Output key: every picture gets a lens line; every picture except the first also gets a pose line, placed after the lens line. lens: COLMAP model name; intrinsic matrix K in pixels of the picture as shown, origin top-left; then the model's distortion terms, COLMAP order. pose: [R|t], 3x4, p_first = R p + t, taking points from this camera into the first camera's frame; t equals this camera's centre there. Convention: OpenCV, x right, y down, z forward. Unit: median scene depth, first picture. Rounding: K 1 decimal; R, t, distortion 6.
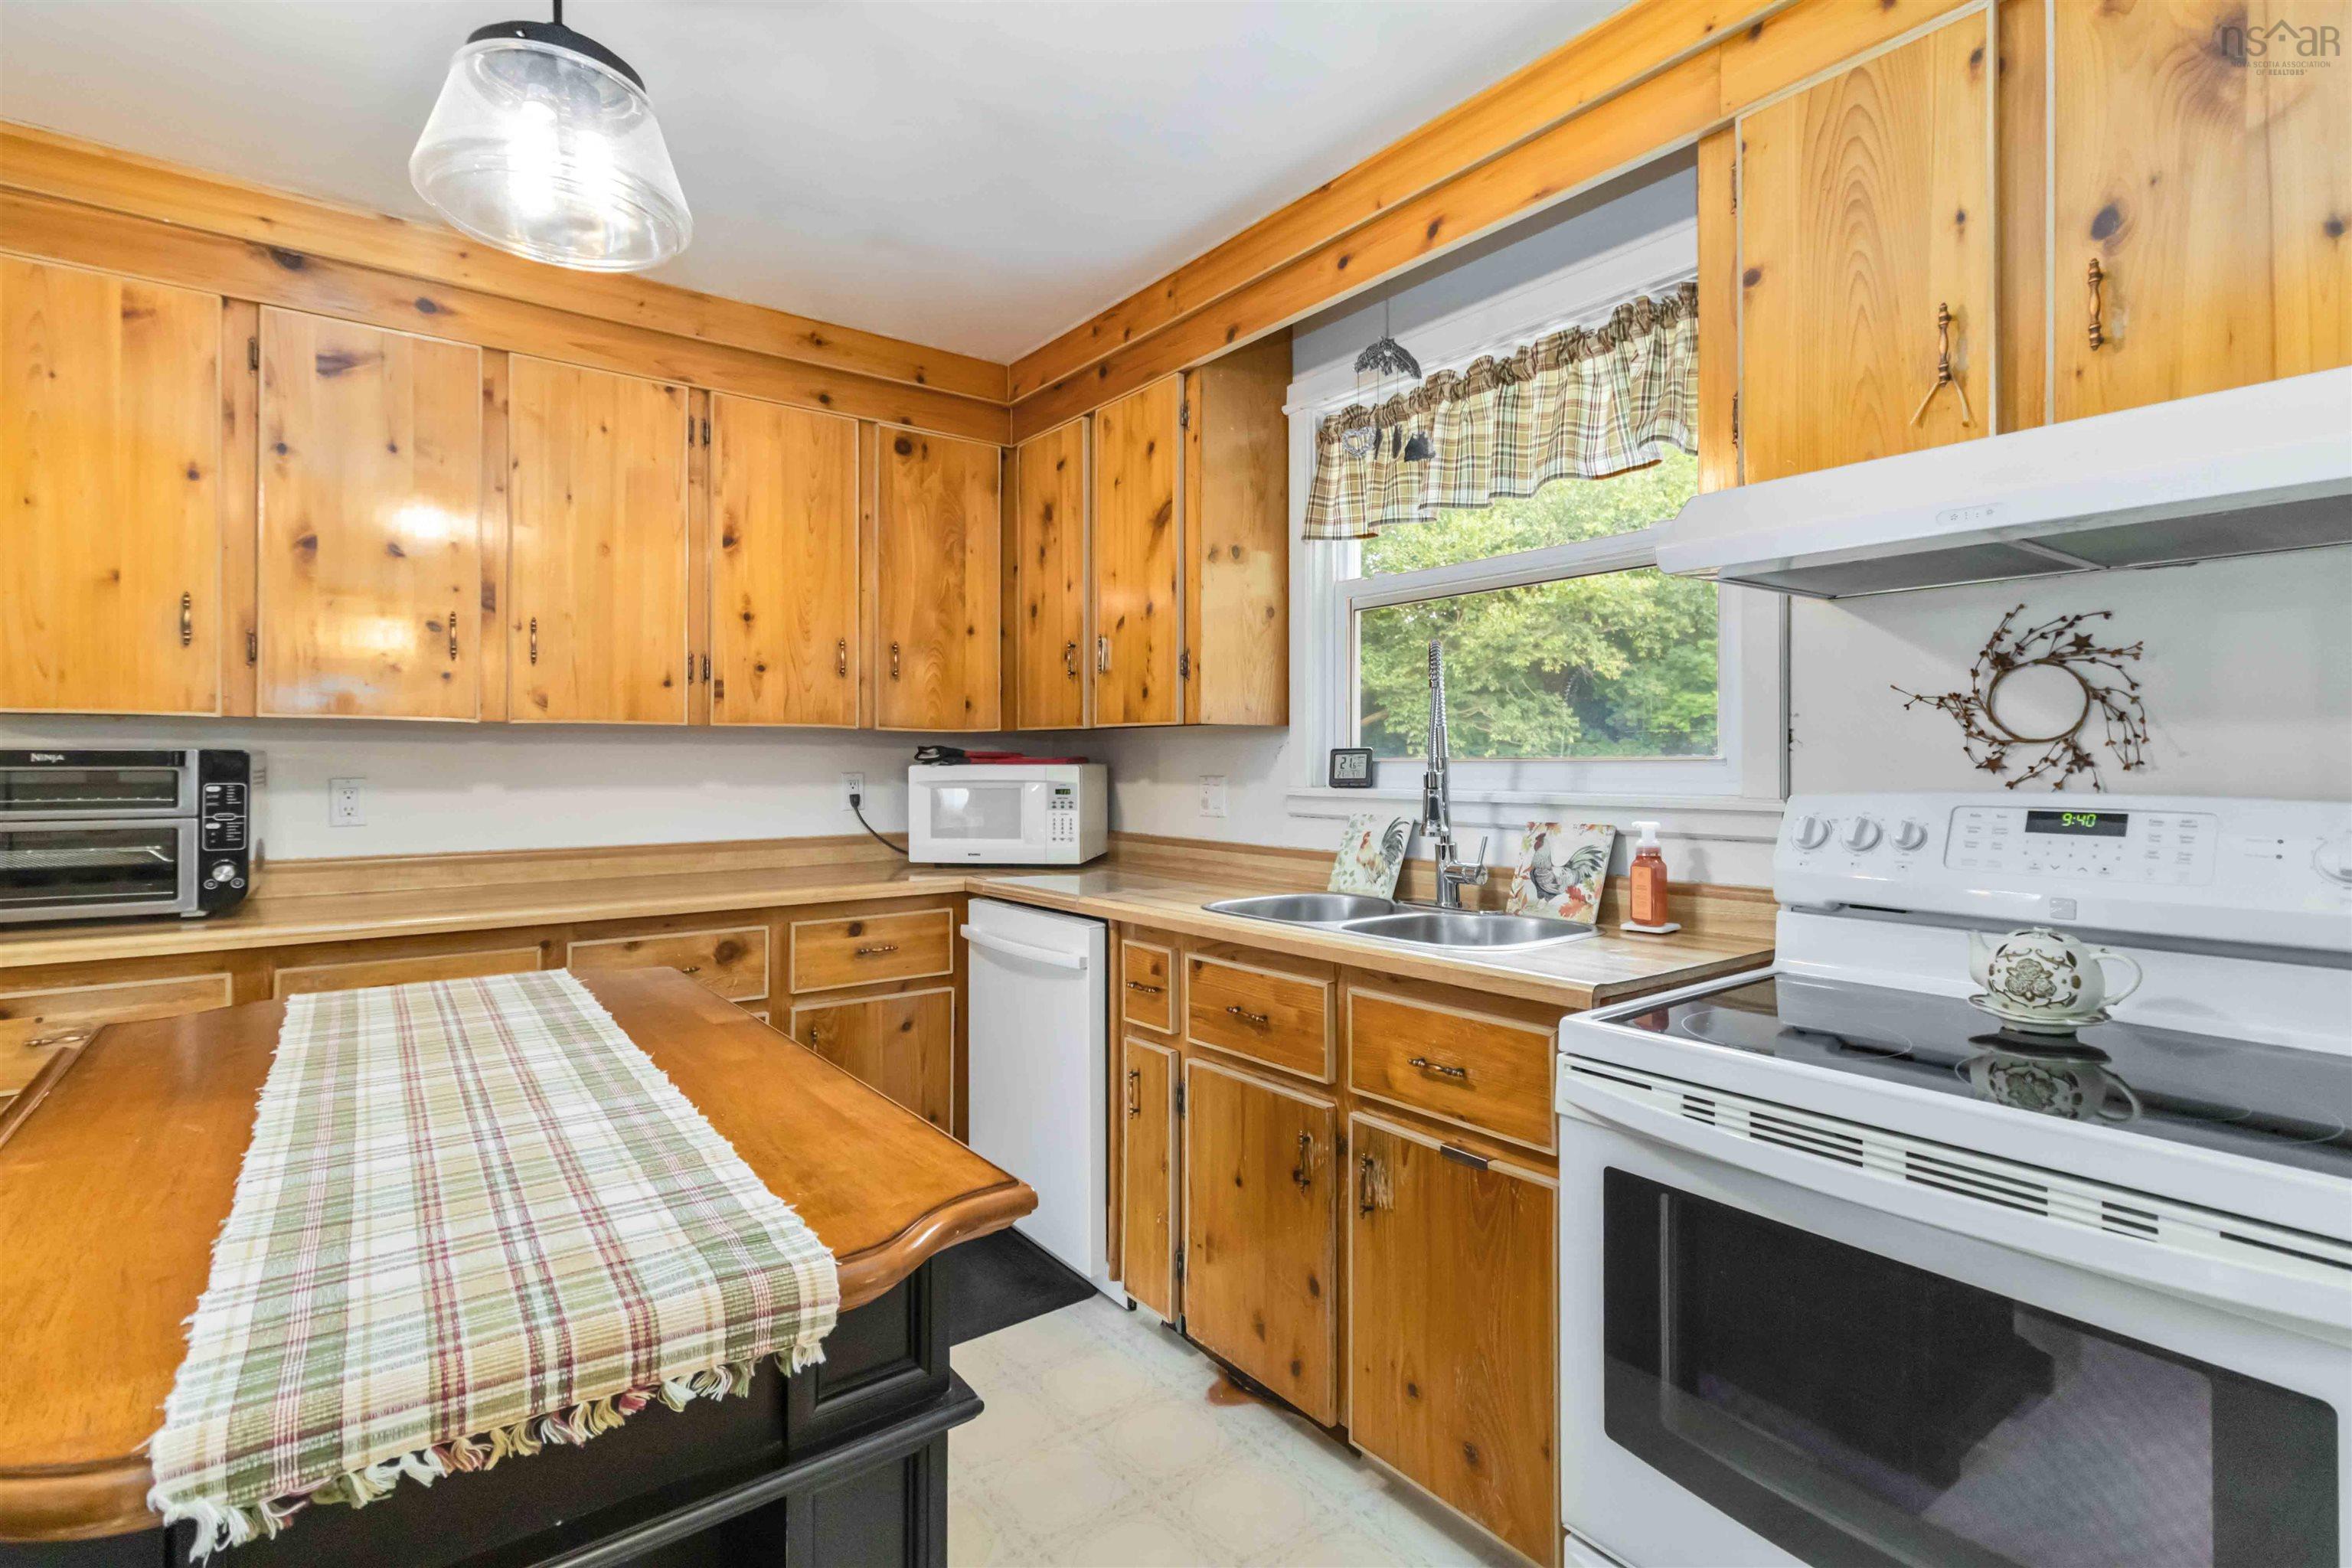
lens RADIAL K [[1104.8, 0, 1193.1], [0, 1104.8, 756.0], [0, 0, 1]] dist [0.006206, -0.000805]
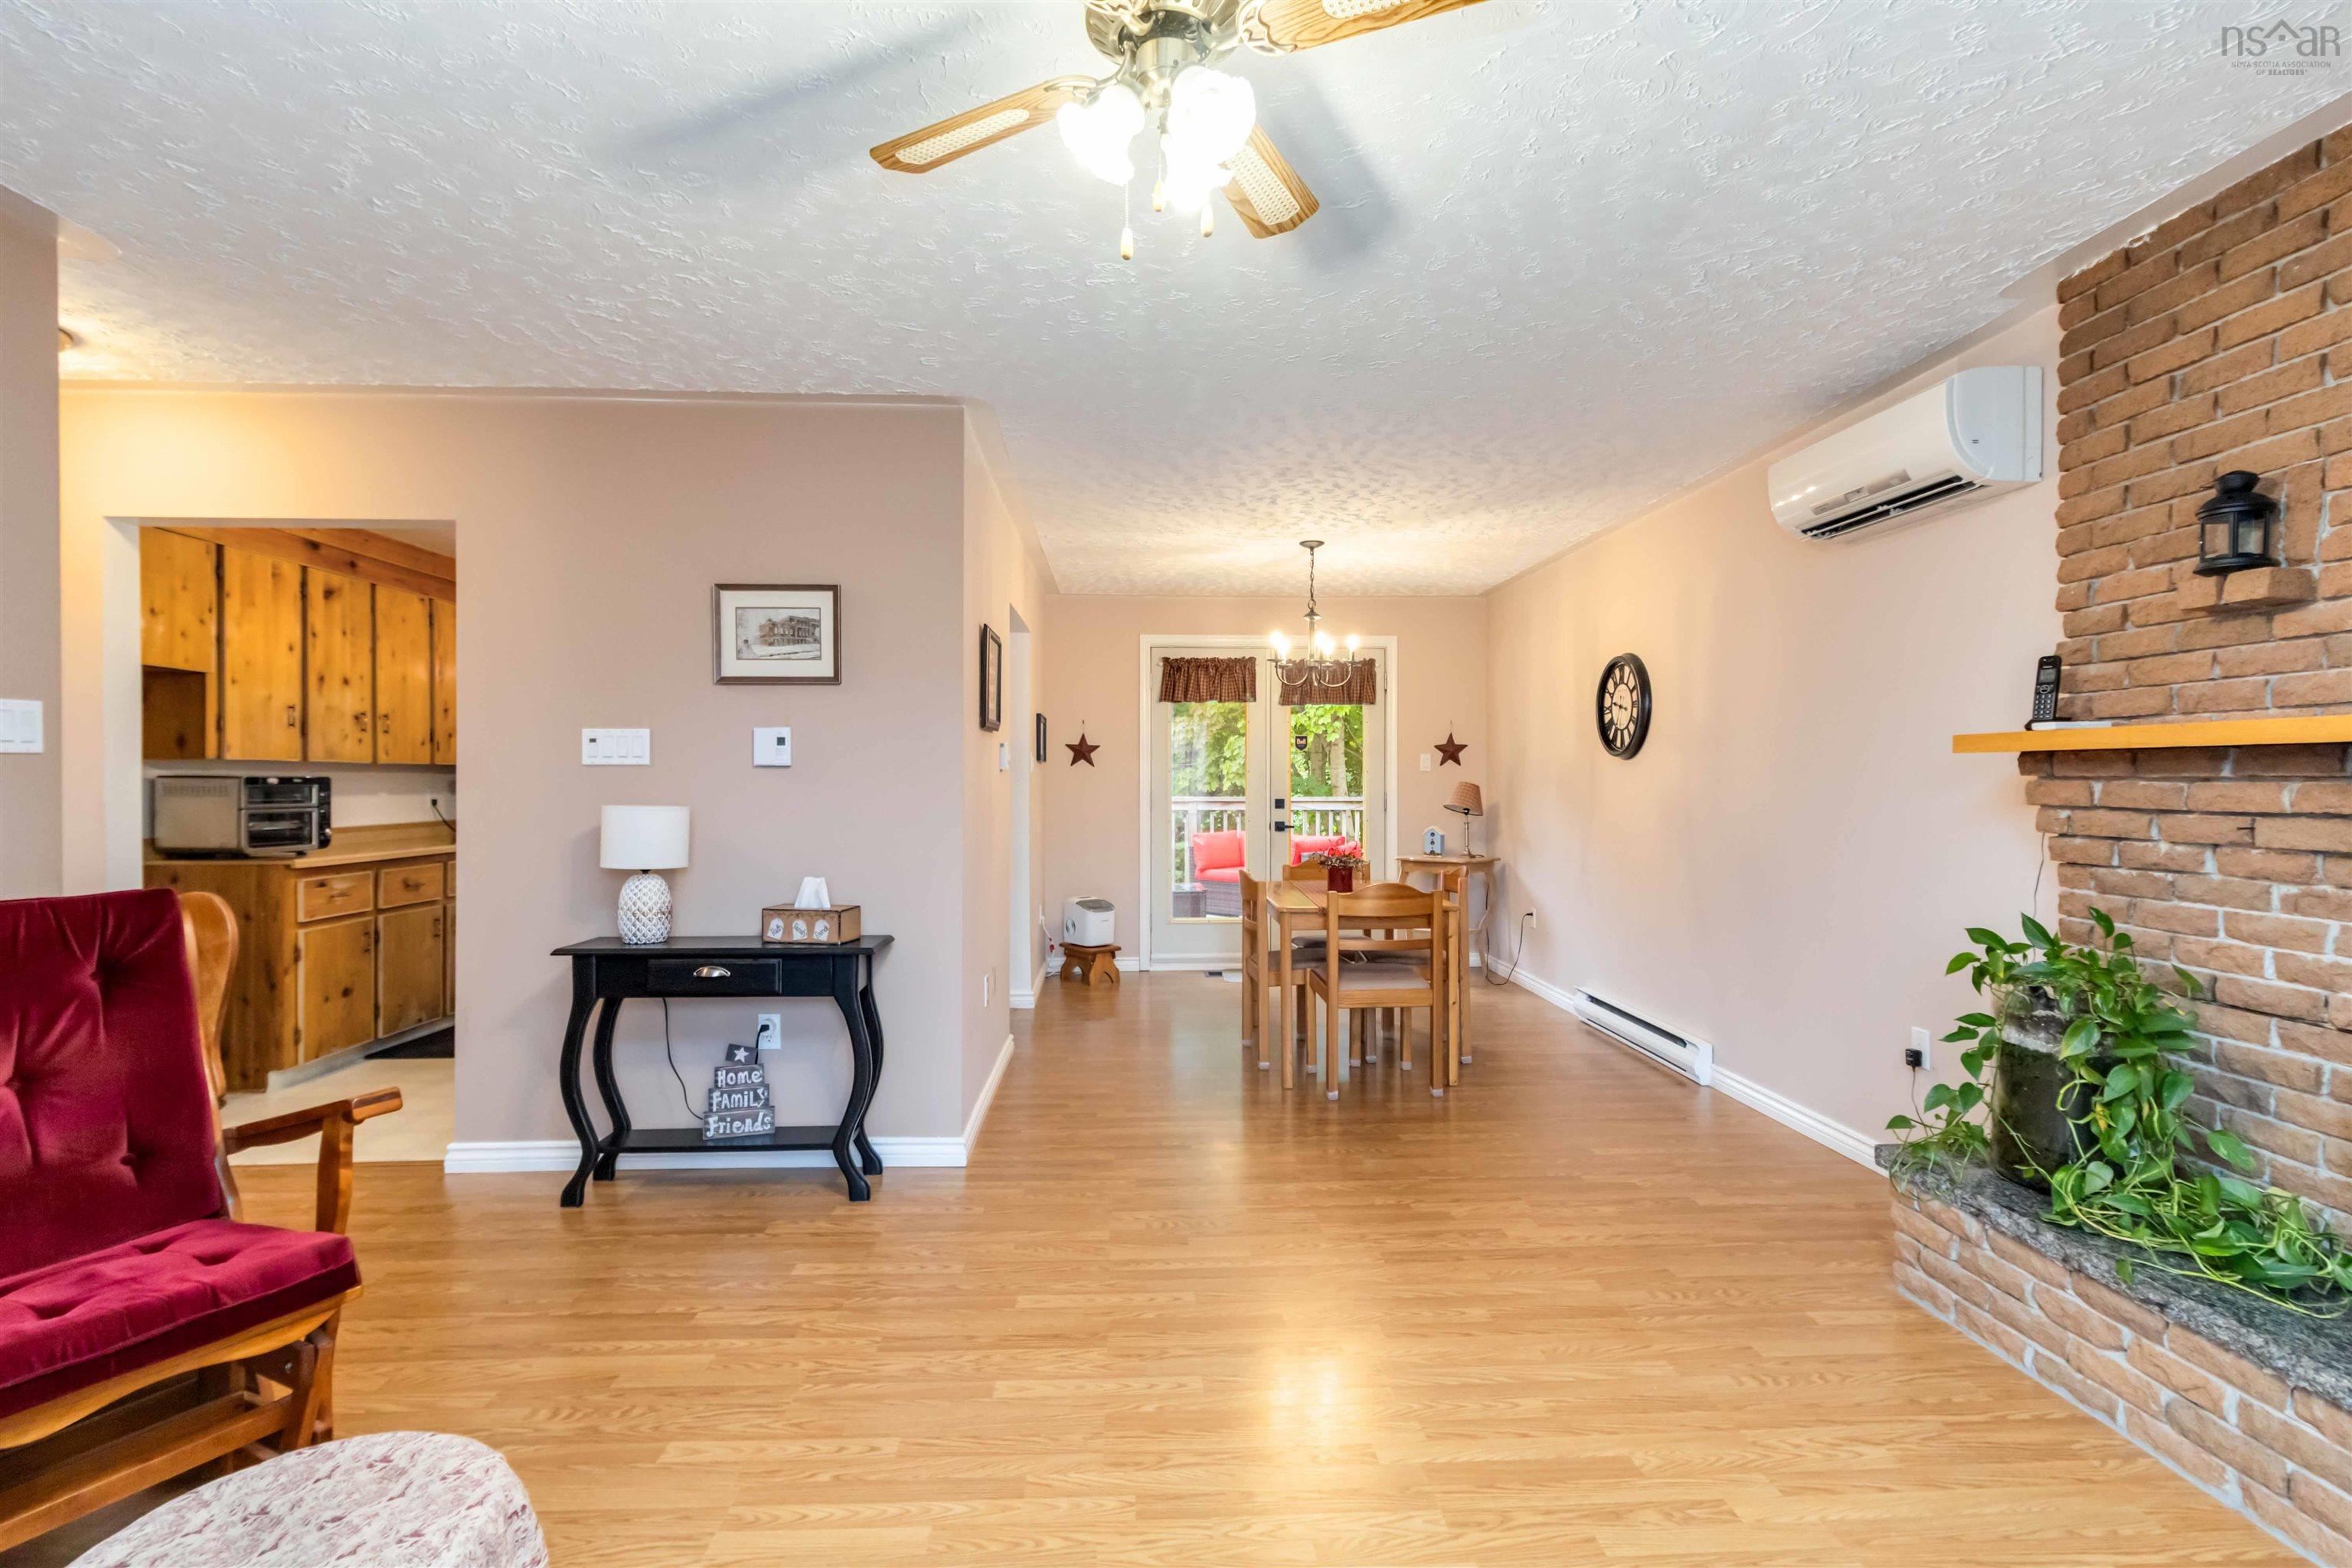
lens RADIAL K [[1099.0, 0, 1176.0], [0, 1099.0, 784.0], [0, 0, 1]] dist [0.006447, 0.000639]
pose [[0.579188, -0.001867, 0.815192, -1.459082], [-0.005567, 0.999965, 0.006246, -0.012243], [-0.815175, -0.008156, 0.579157, -1.445296]]
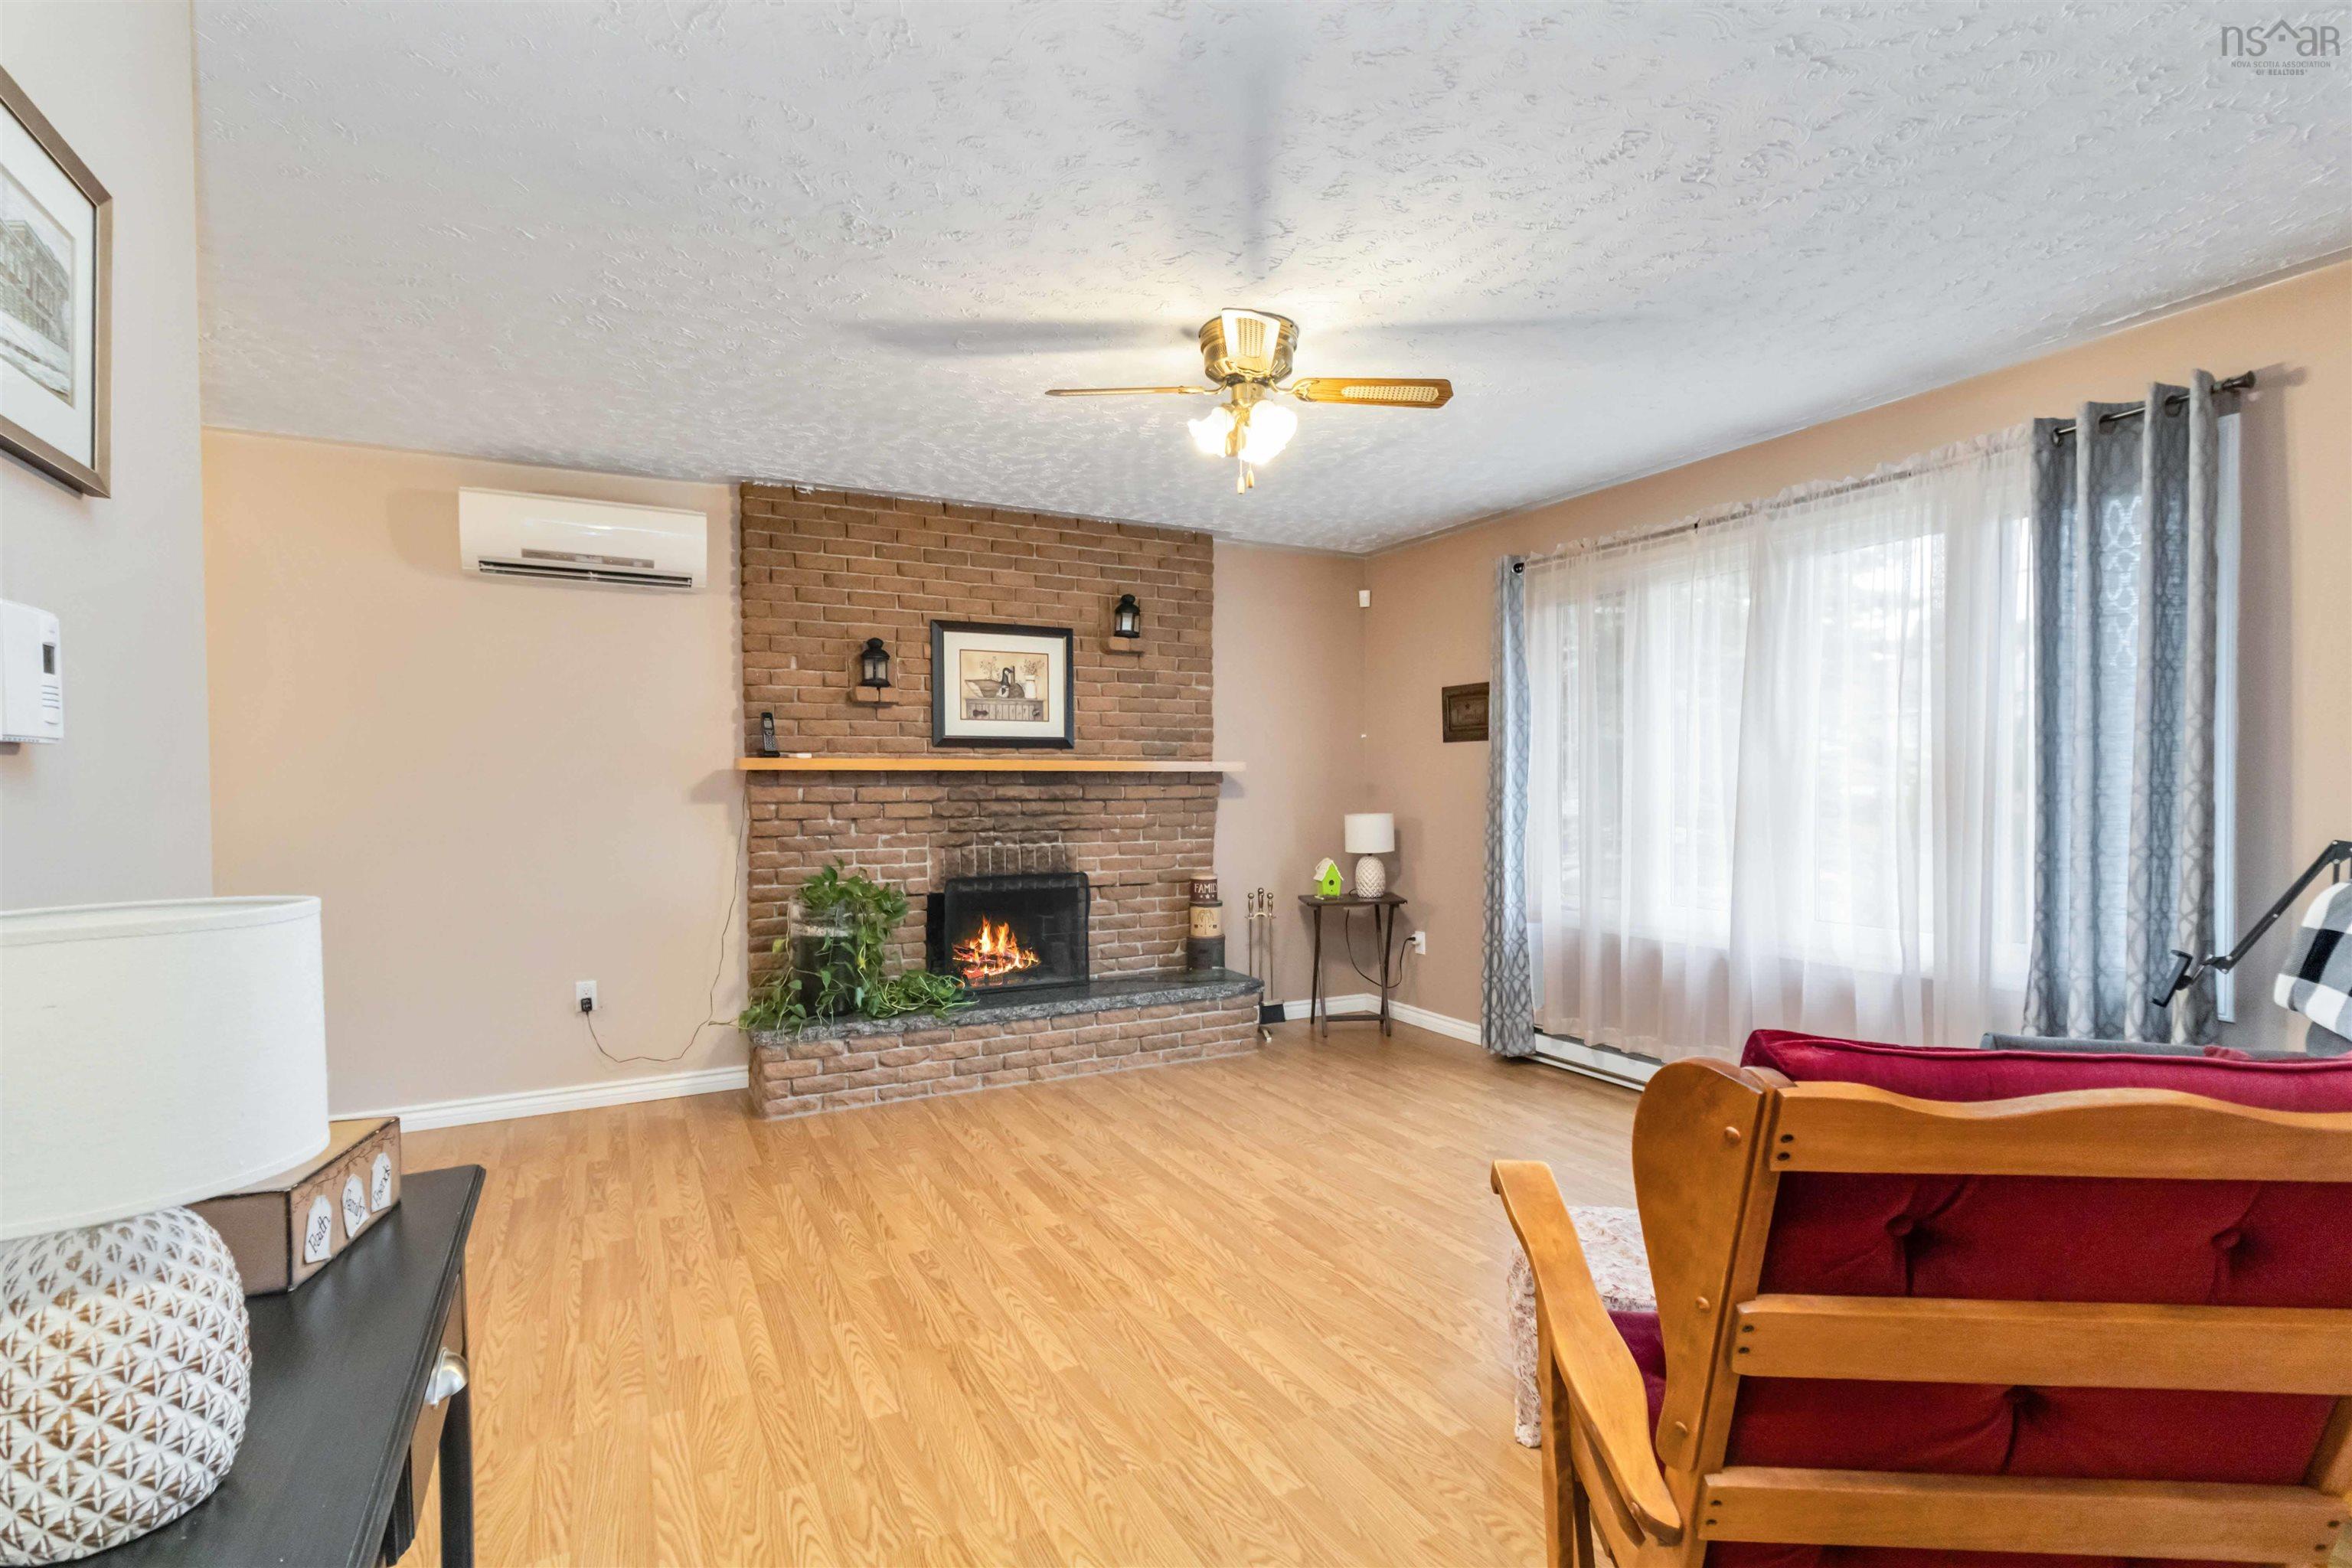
lens RADIAL K [[1111.1, 0, 1180.8], [0, 1111.1, 796.7], [0, 0, 1]] dist [0.003410, 0.000176]
pose [[-0.982499, 0.004059, 0.186223, -1.098372], [0.005084, 0.999974, 0.005031, -0.003584], [-0.186198, 0.005890, -0.982495, 0.057547]]
